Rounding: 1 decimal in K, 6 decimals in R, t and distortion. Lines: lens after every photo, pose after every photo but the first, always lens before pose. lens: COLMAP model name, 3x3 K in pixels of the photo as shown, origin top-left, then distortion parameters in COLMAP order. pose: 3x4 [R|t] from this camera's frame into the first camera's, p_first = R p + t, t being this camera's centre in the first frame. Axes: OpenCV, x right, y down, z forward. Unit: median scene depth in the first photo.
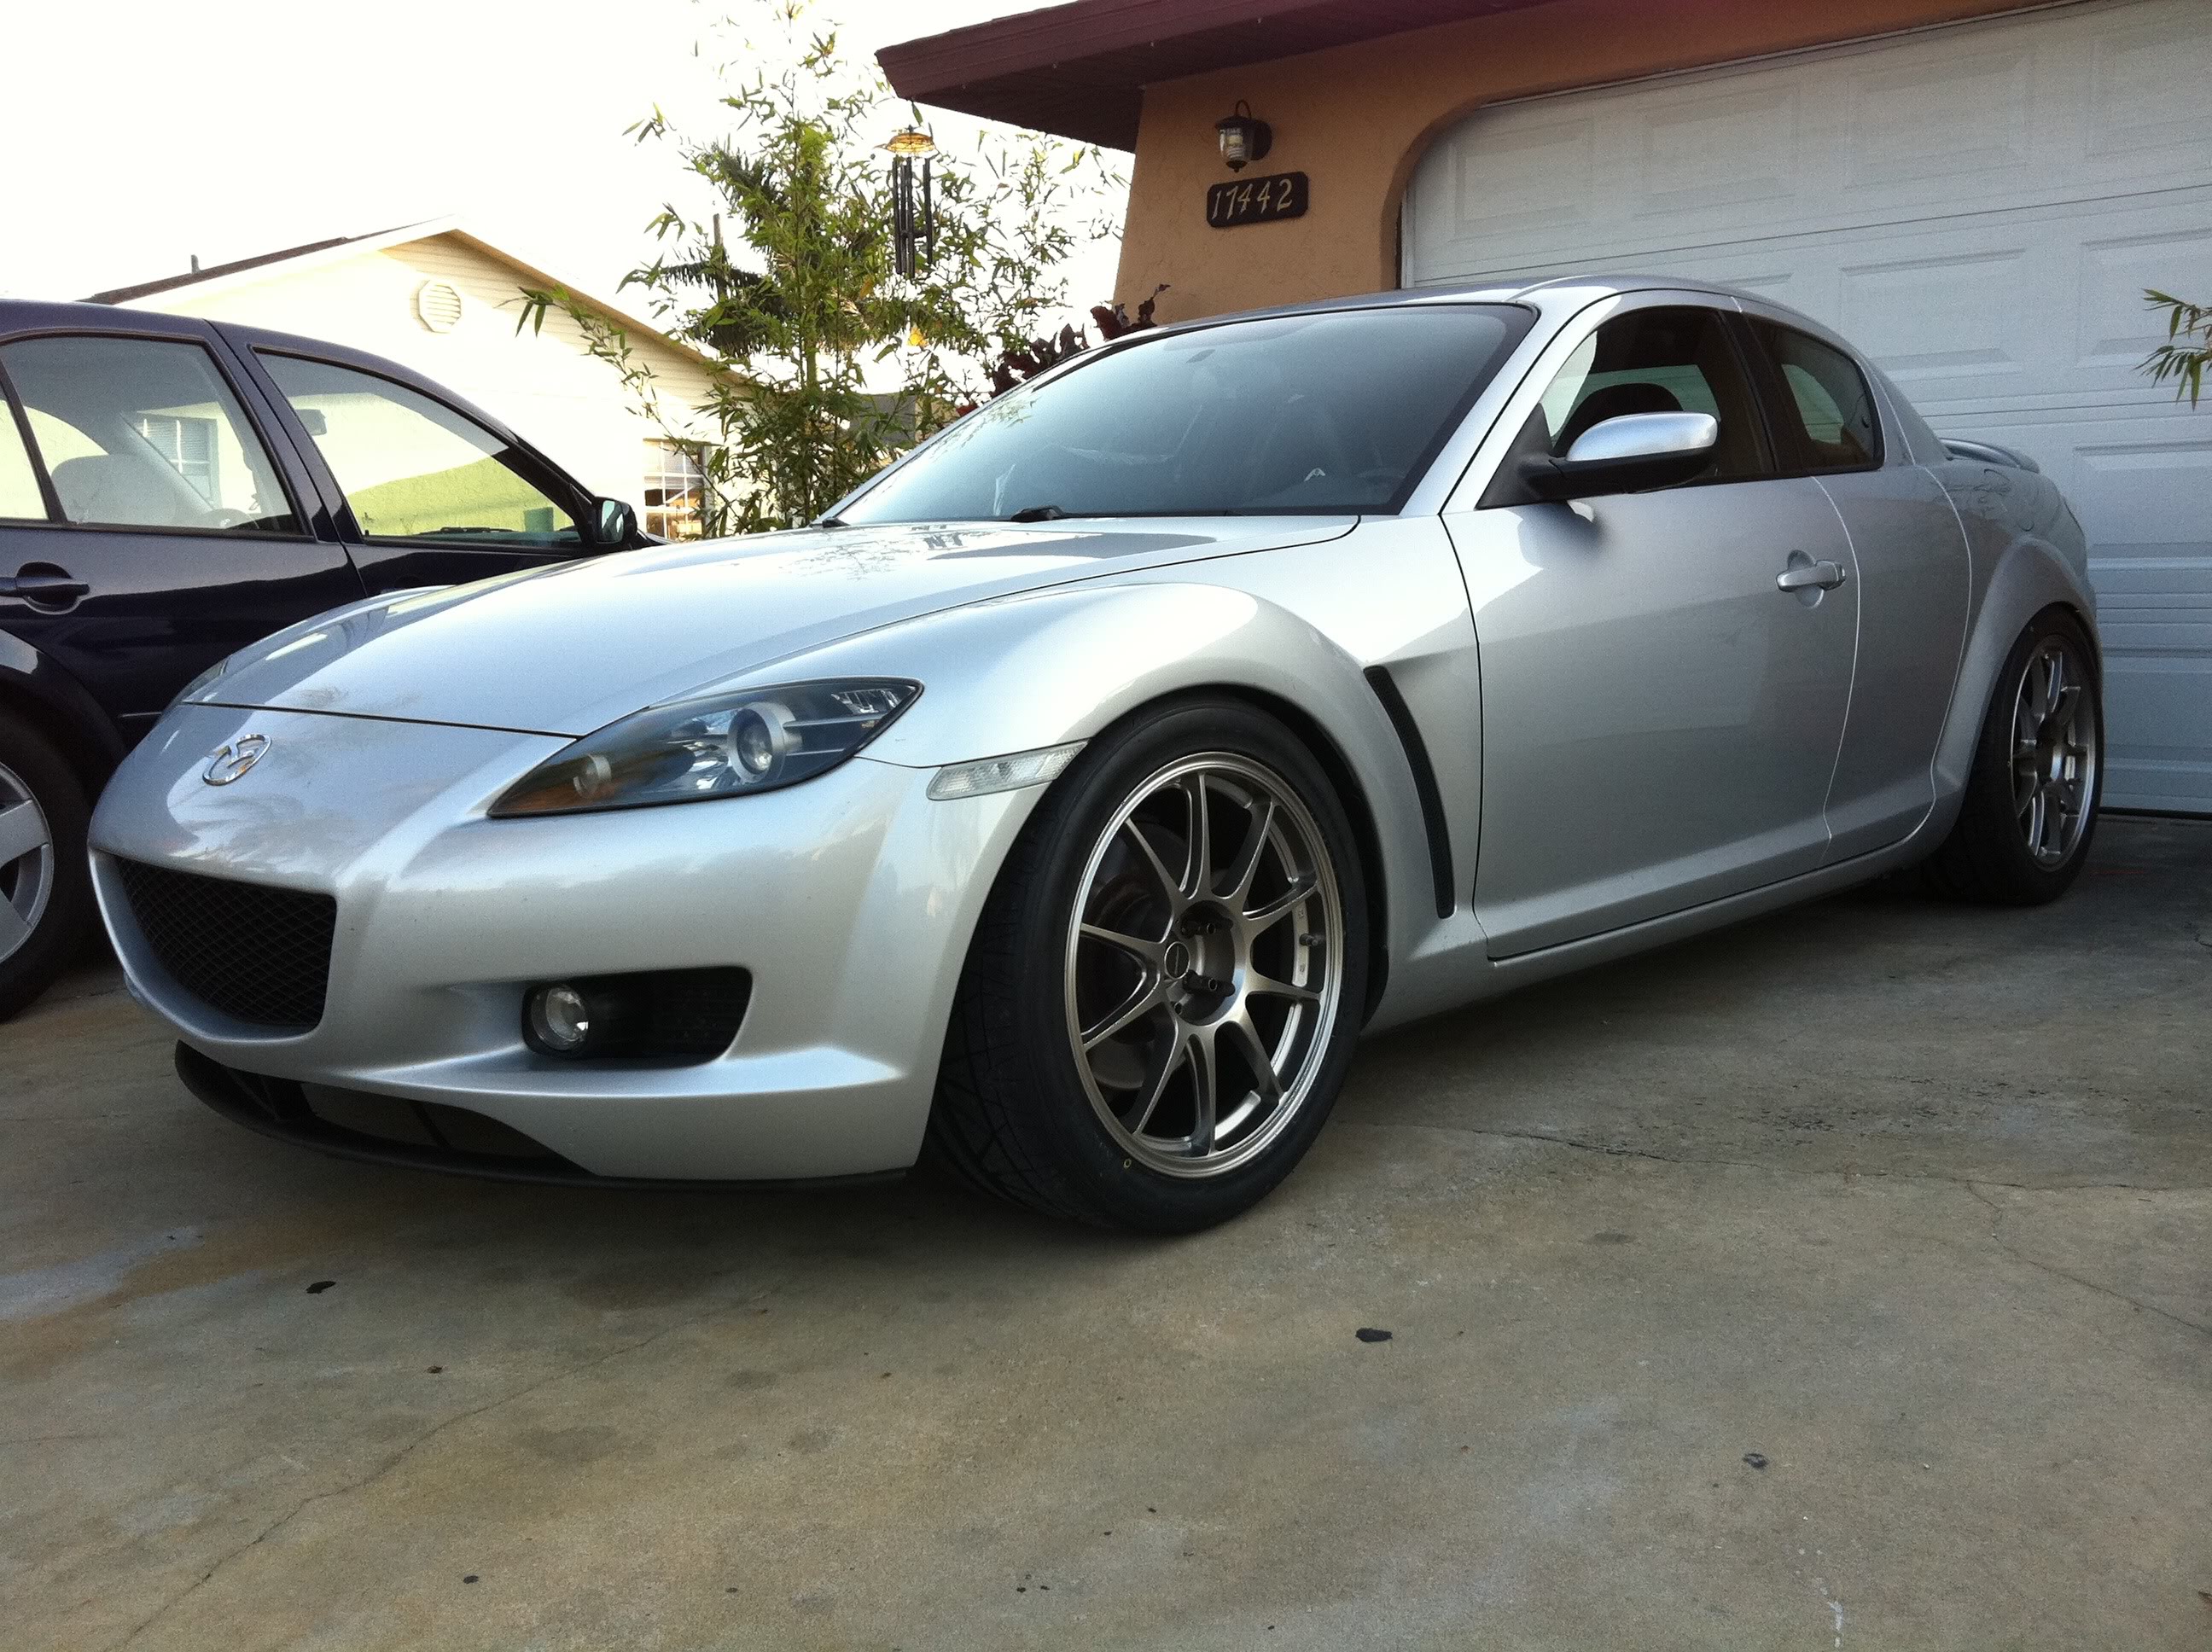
lens RADIAL K [[2138.2, 0, 1106.0], [0, 2138.2, 826.0], [0, 0, 1]] dist [0.011169, 0.007536]
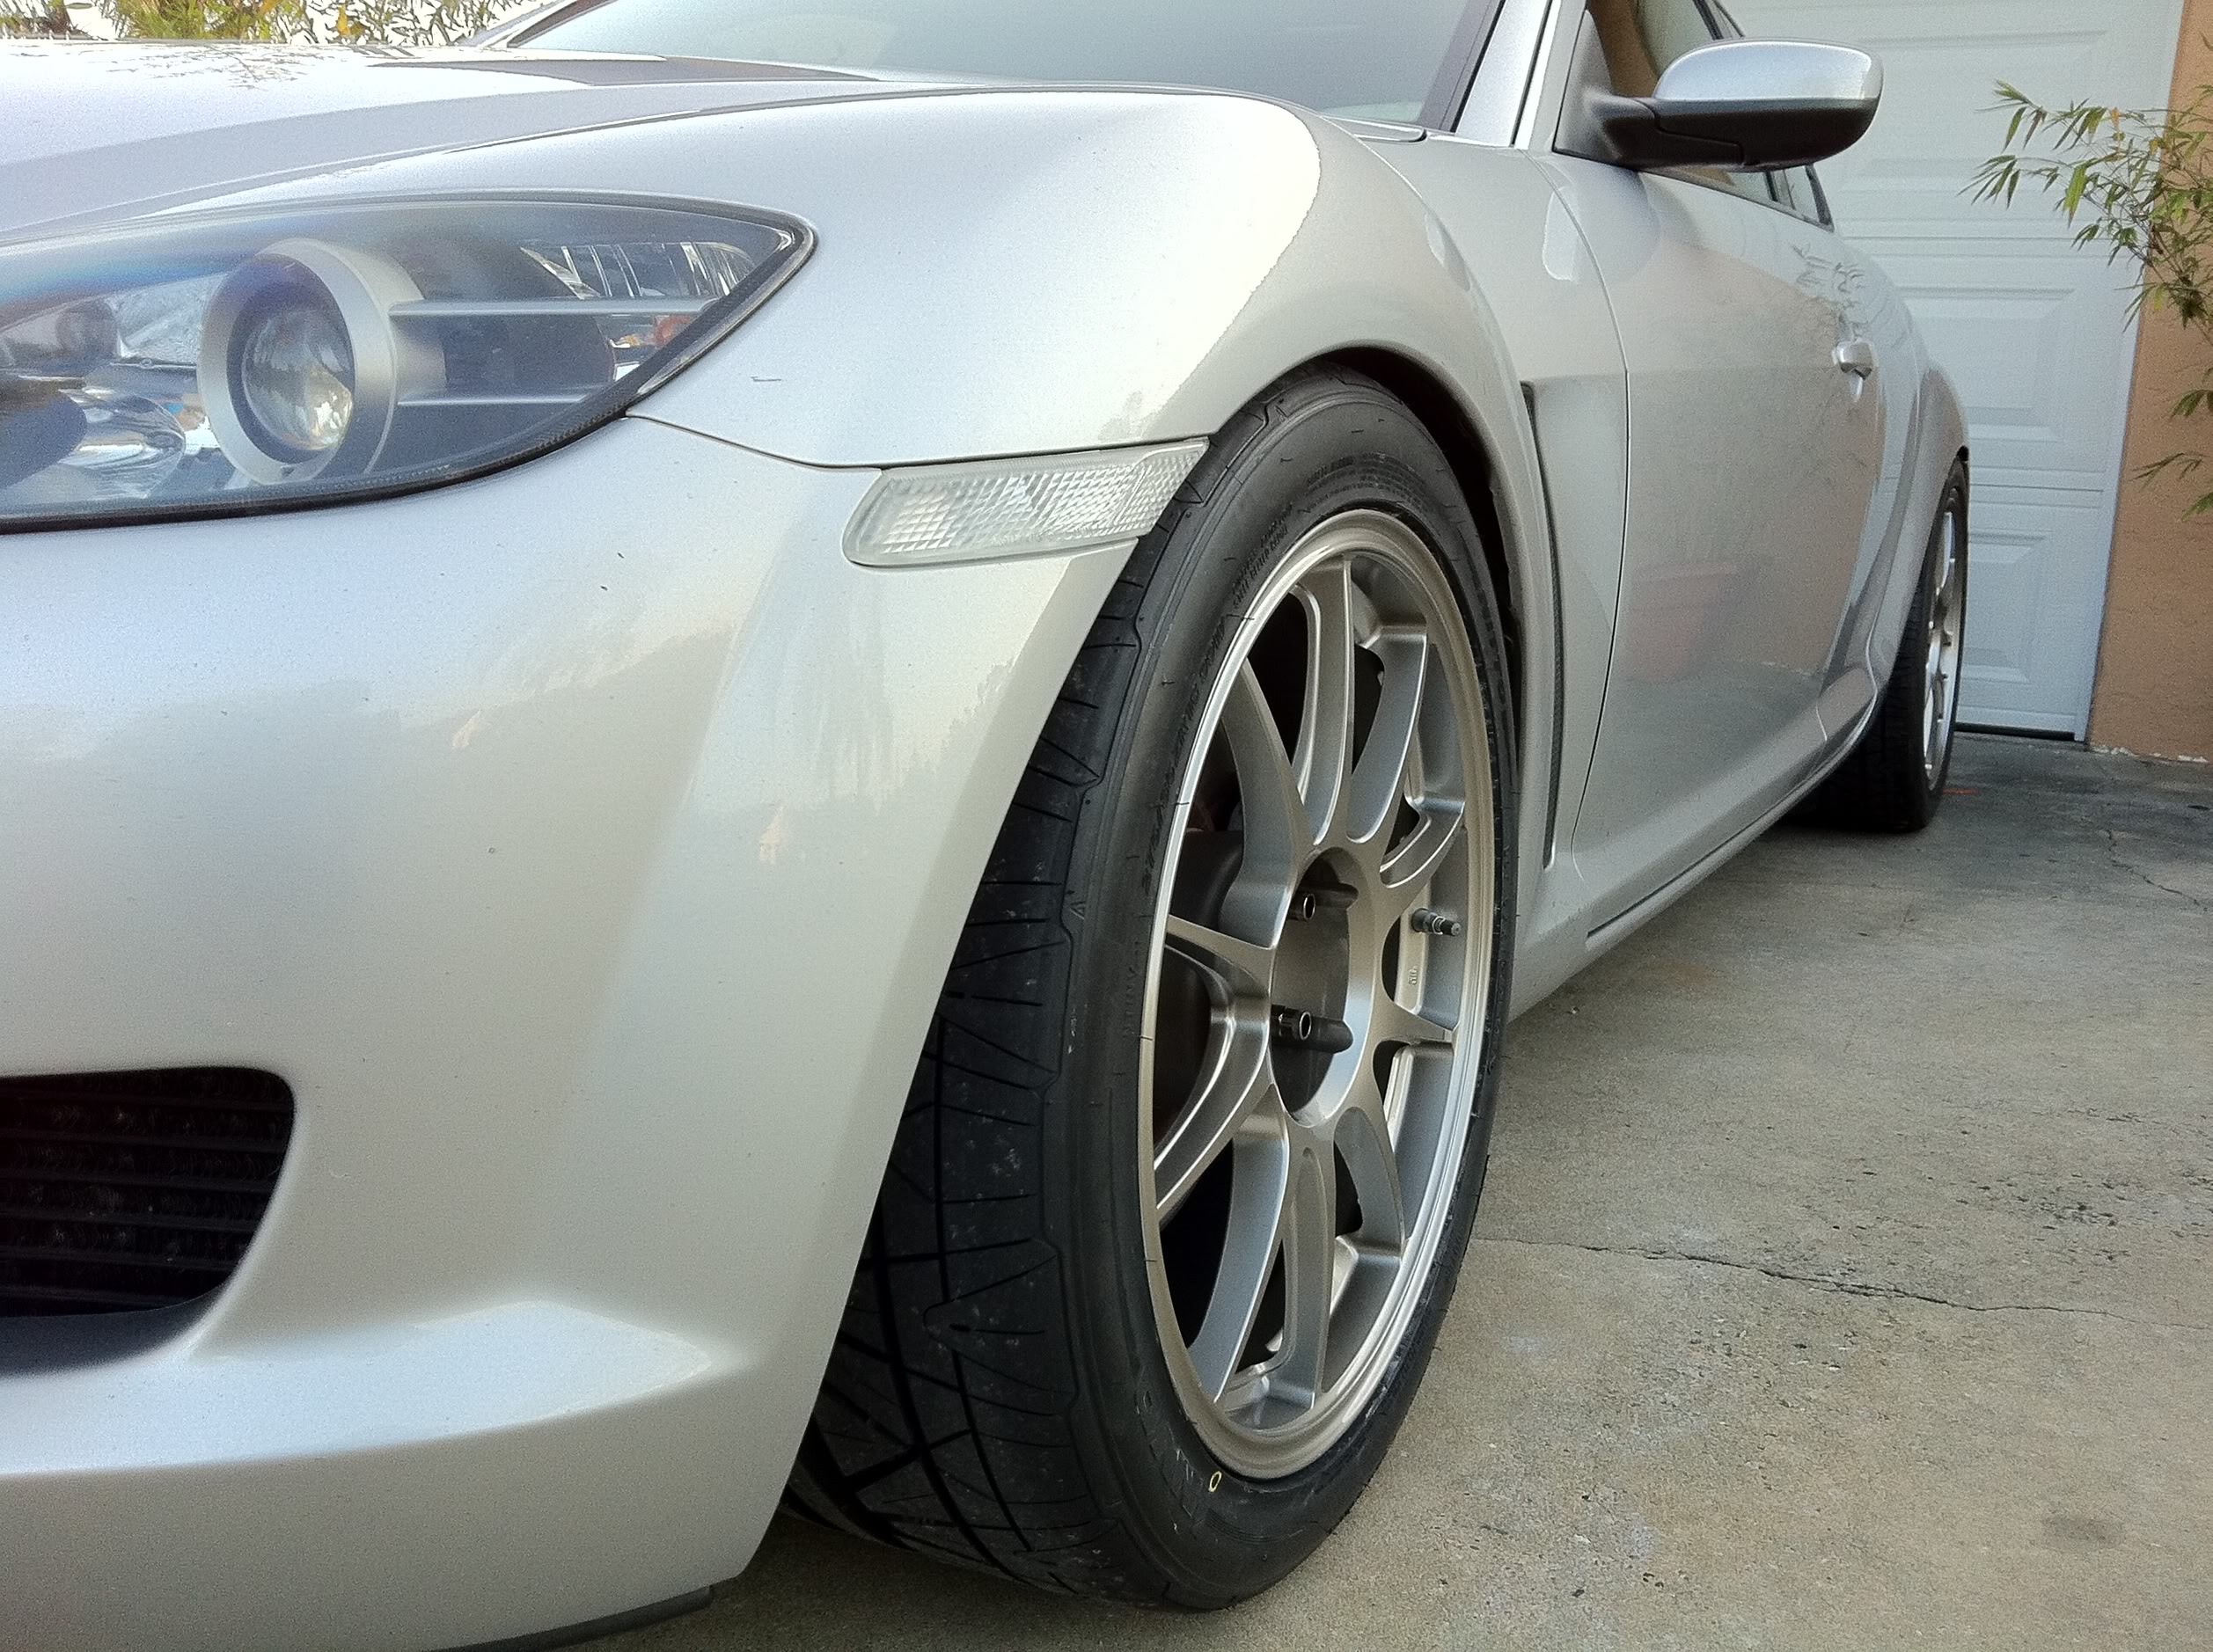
lens RADIAL K [[2139.0, 0, 1106.5], [0, 2139.0, 826.0], [0, 0, 1]] dist [0.011169, 0.007536]
pose [[0.962829, 0.014557, 0.269718, -0.122134], [-0.028137, 0.998520, 0.046551, 0.011573], [-0.268641, -0.052409, 0.961813, 0.600031]]
